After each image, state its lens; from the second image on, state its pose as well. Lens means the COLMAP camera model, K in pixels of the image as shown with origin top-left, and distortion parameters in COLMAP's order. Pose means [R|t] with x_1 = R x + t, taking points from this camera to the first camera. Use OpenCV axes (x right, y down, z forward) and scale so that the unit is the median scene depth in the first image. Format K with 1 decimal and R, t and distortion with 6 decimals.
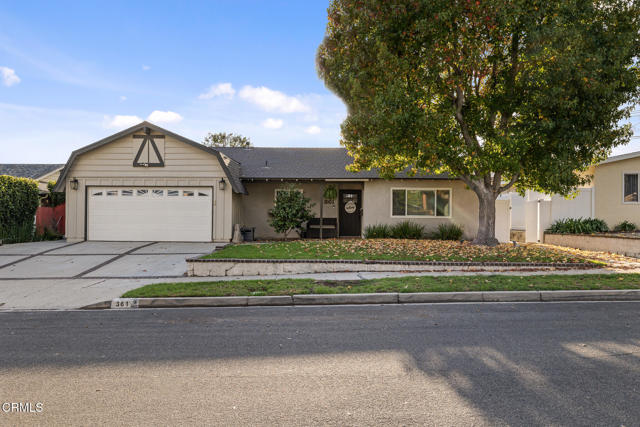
lens RADIAL K [[477.9, 0, 320.0], [0, 477.9, 213.5], [0, 0, 1]] dist [0.005058, 0.001178]
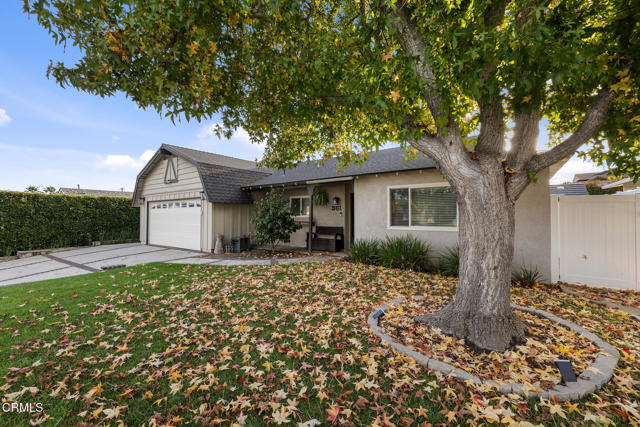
lens RADIAL K [[275.8, 0, 320.0], [0, 275.8, 213.5], [0, 0, 1]] dist [-0.000057, 0.000036]
pose [[0.817102, -0.016955, -0.576244, 0.319462], [0.015858, 0.999850, -0.006932, -0.013324], [0.576276, -0.003474, 0.817248, 0.658062]]
